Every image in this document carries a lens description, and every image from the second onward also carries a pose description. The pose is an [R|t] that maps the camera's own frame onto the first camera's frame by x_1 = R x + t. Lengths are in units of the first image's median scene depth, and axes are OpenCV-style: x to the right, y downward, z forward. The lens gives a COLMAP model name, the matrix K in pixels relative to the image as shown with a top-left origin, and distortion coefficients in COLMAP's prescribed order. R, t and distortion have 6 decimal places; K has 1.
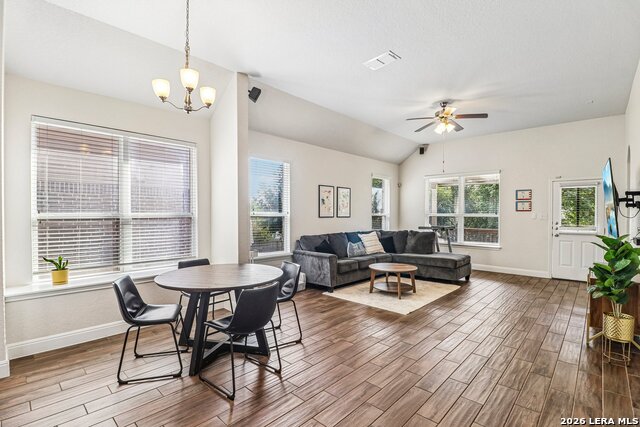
lens RADIAL K [[298.4, 0, 319.1], [0, 298.4, 215.6], [0, 0, 1]] dist [0.001653, -0.013845]
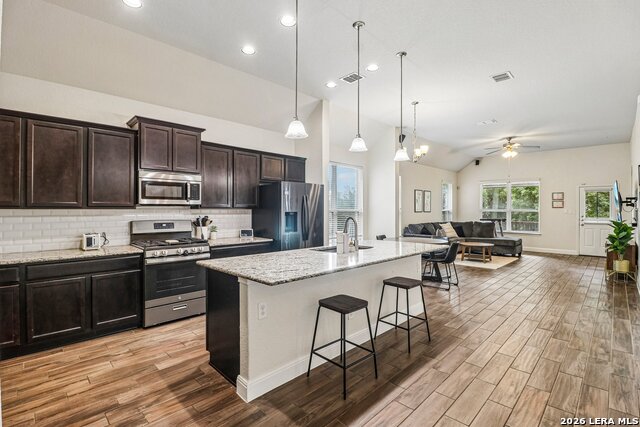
lens RADIAL K [[298.4, 0, 316.0], [0, 298.4, 208.4], [0, 0, 1]] dist [0.001228, -0.015350]
pose [[0.999390, 0.000863, -0.034914, -0.425956], [-0.001197, 0.999954, -0.009546, 0.002942], [0.034904, 0.009582, 0.999345, -0.460855]]
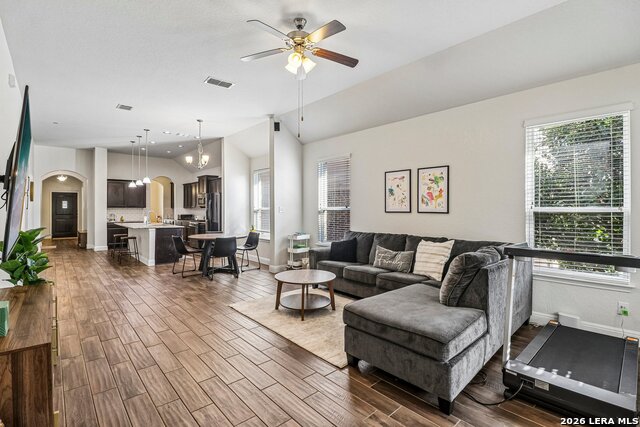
lens RADIAL K [[298.4, 0, 316.0], [0, 298.4, 208.4], [0, 0, 1]] dist [0.001228, -0.015350]
pose [[-0.083026, 0.000363, -0.996547, 0.816568], [-0.005721, 0.999983, 0.000841, -0.003758], [0.996531, 0.005771, -0.083022, 0.875297]]
